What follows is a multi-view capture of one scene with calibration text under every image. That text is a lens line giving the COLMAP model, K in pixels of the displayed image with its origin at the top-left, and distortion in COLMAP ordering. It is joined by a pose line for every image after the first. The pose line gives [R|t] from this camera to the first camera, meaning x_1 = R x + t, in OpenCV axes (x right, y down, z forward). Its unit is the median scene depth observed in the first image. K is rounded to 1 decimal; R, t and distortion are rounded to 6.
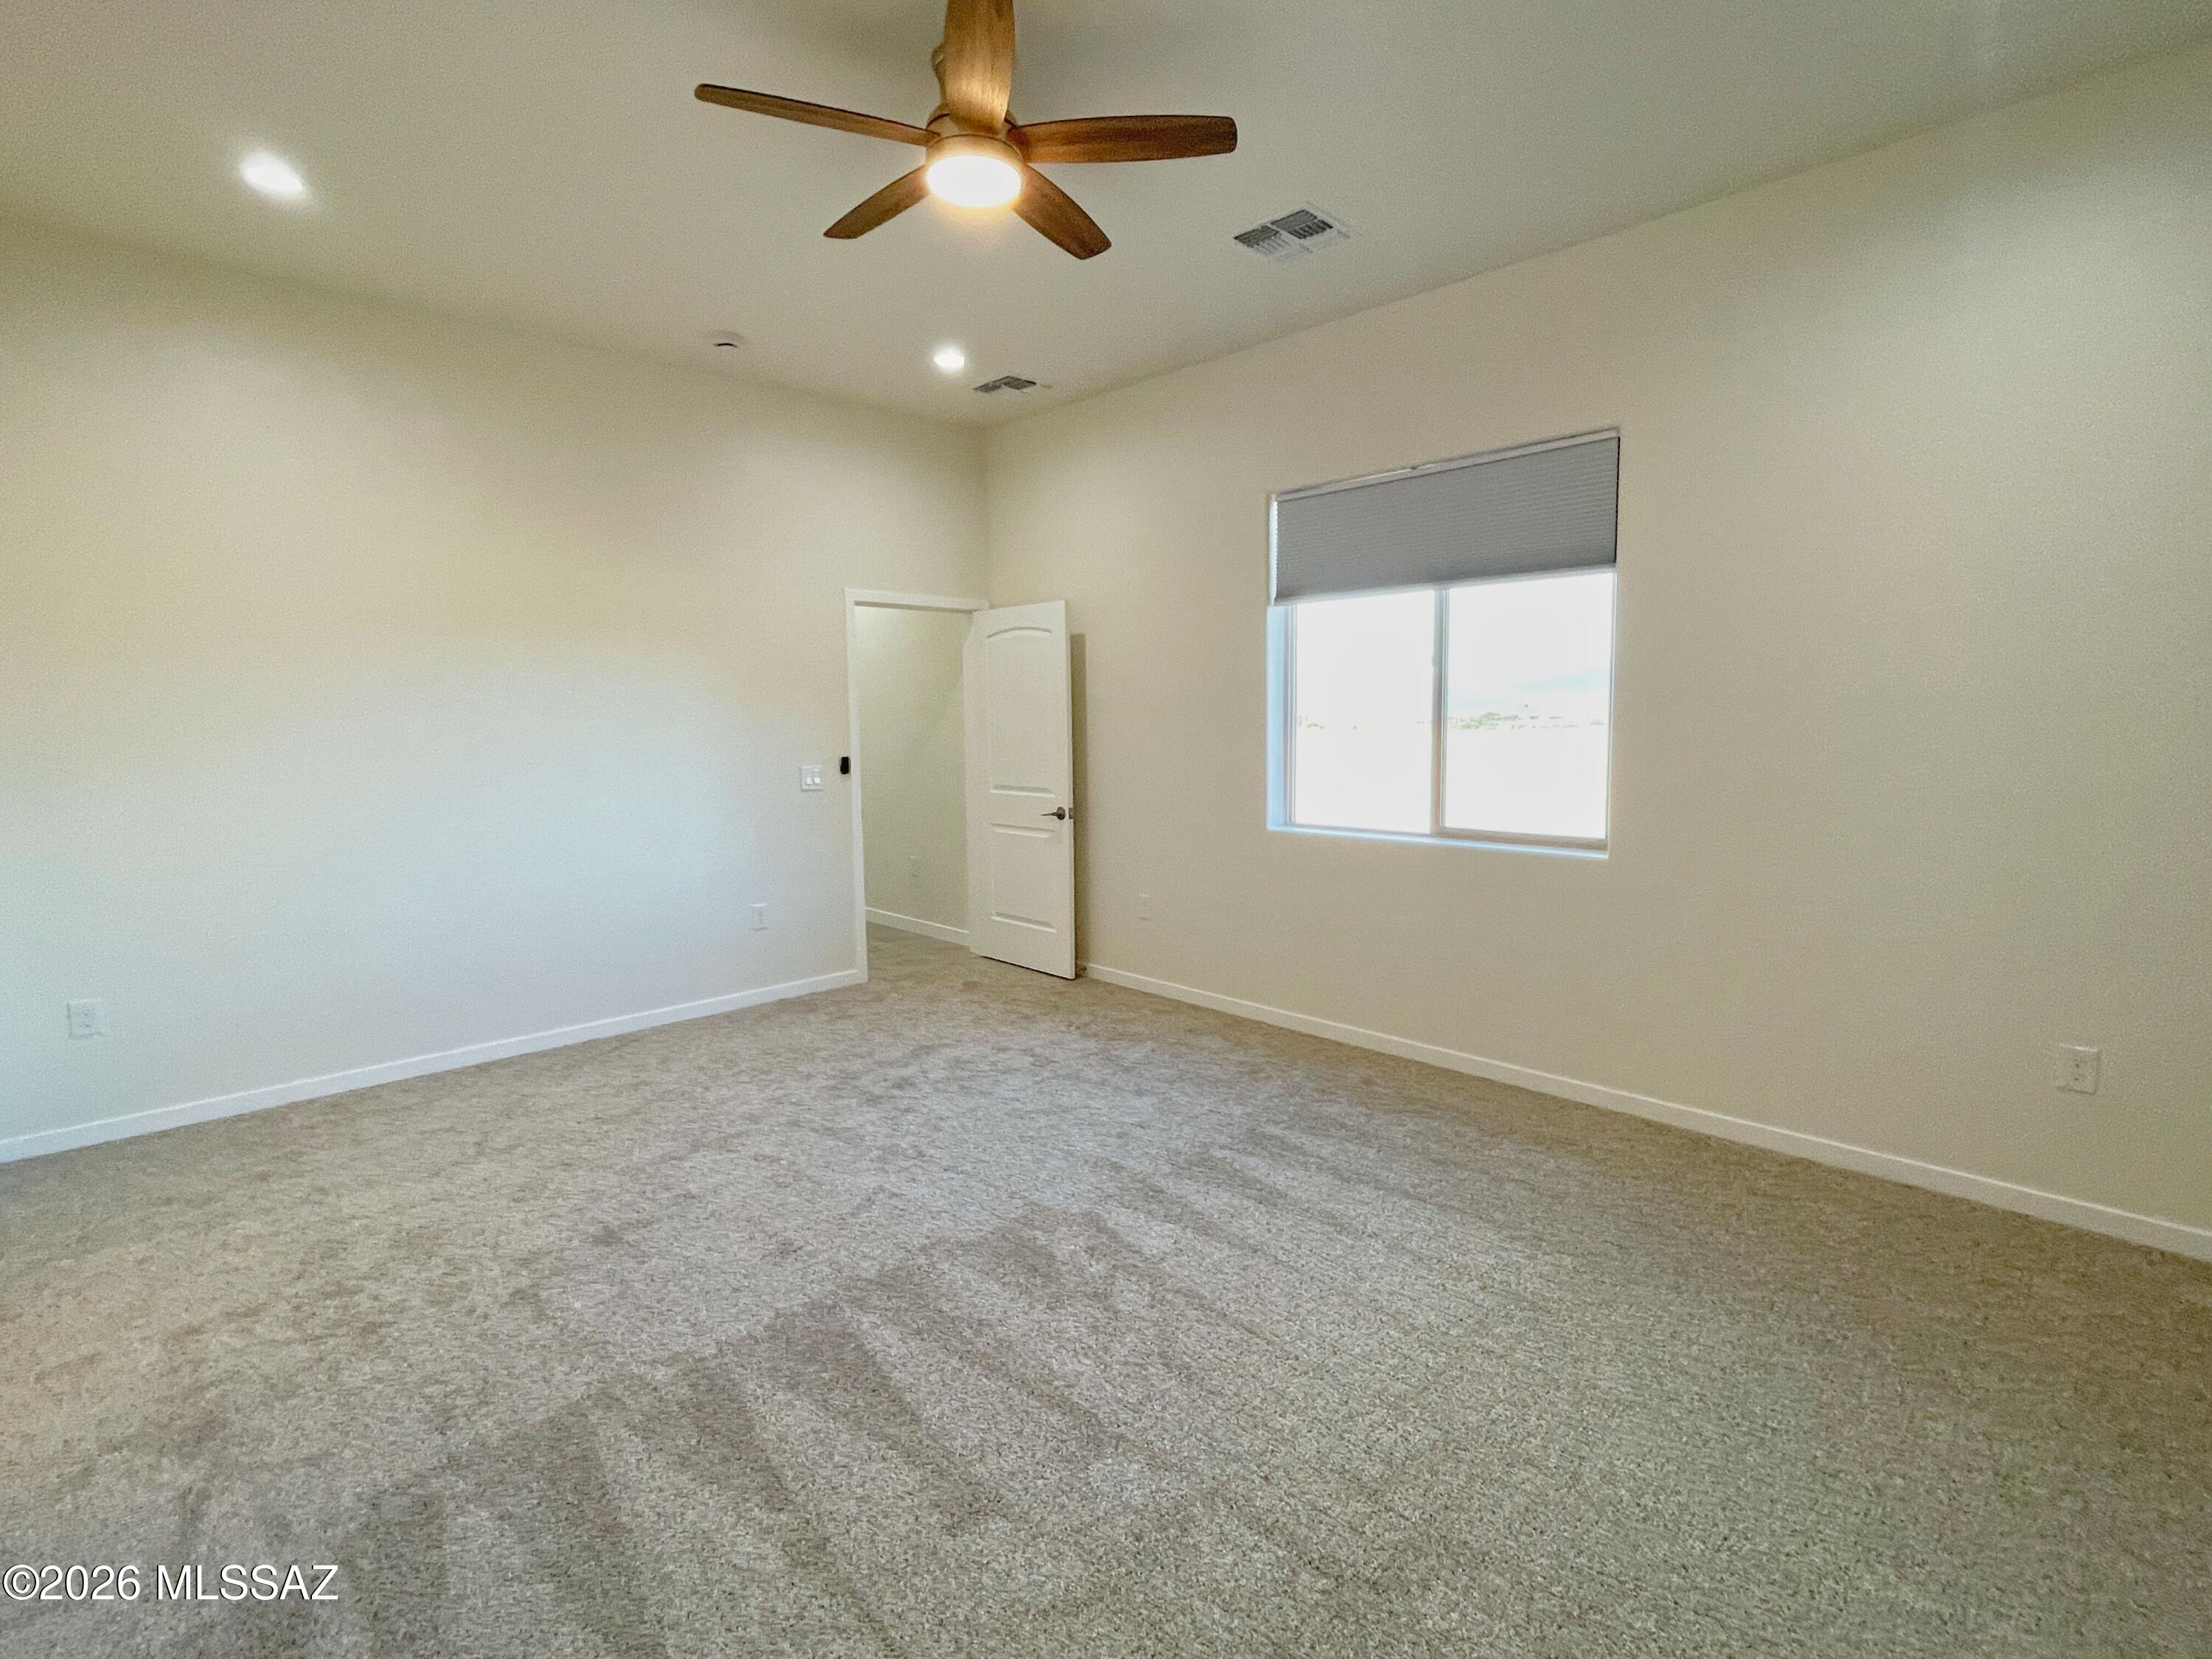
lens RADIAL K [[1048.4, 0, 1101.1], [0, 1048.4, 833.1], [0, 0, 1]] dist [-0.005249, 0.003900]
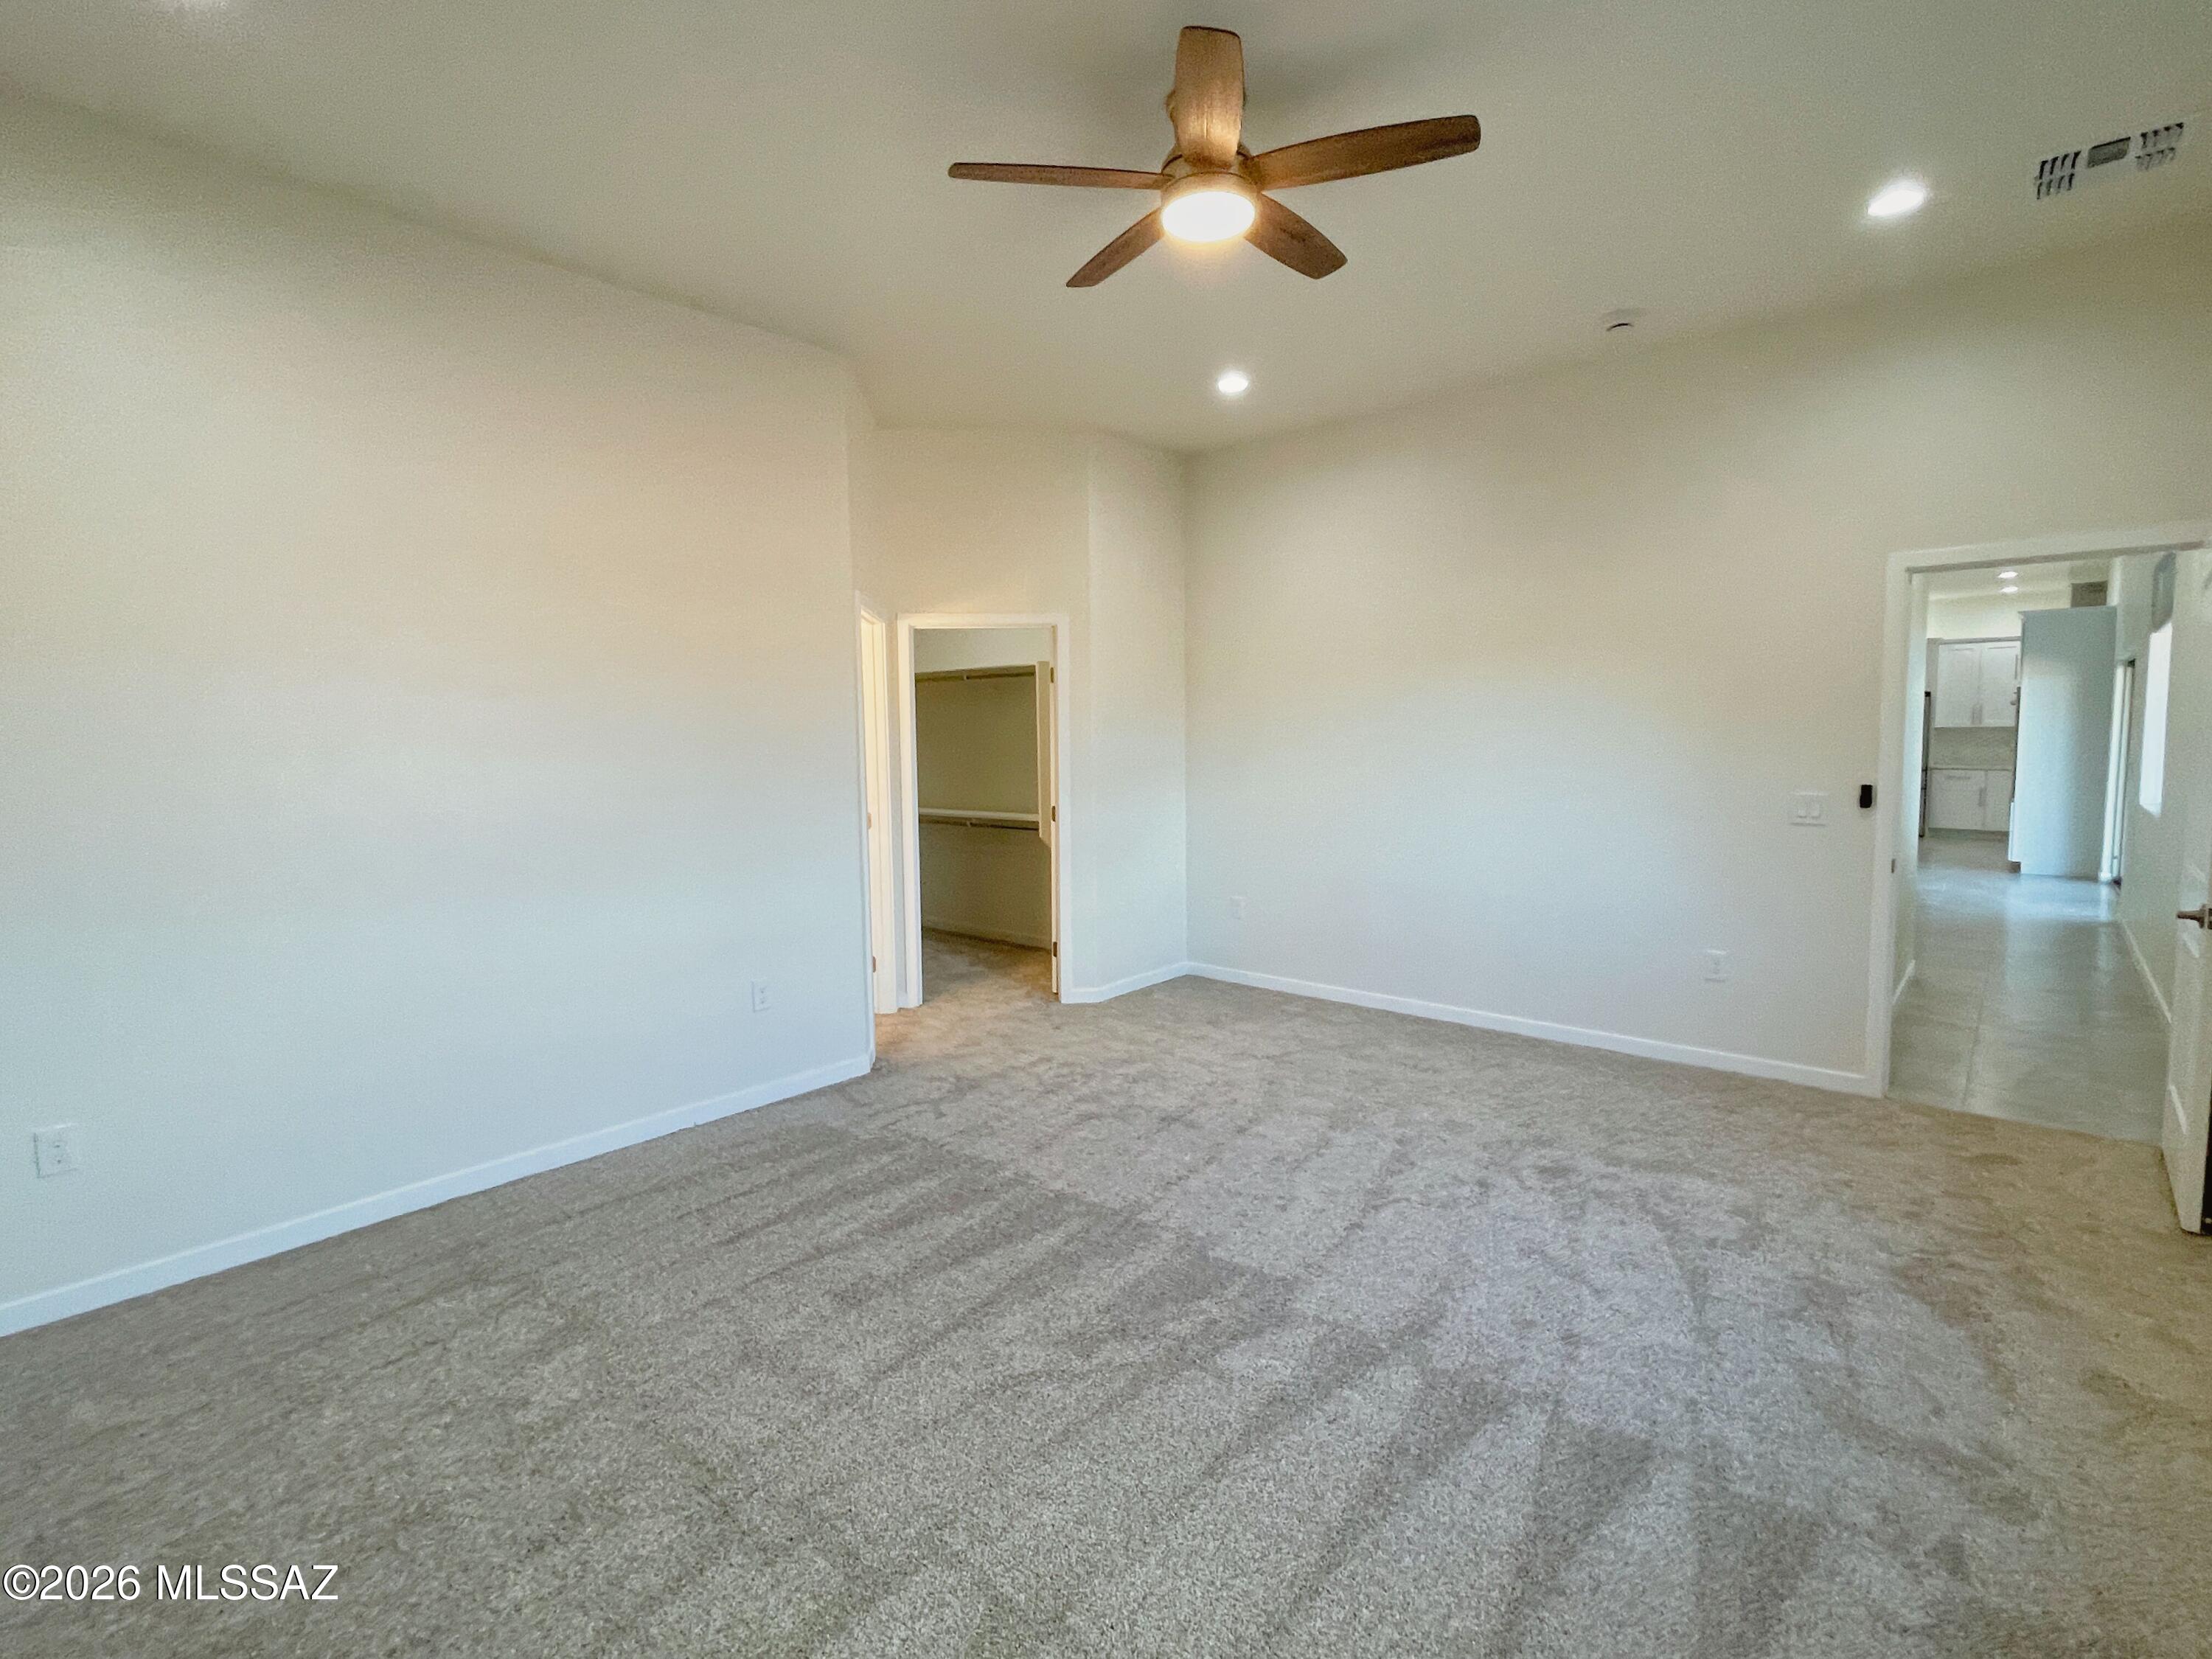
lens RADIAL K [[1048.4, 0, 1102.2], [0, 1048.4, 823.3], [0, 0, 1]] dist [-0.005249, 0.003900]
pose [[0.080573, 0.097206, -0.991997, 0.658649], [-0.101176, 0.990890, 0.088880, -0.084469], [0.991600, 0.093205, 0.089674, 0.601572]]
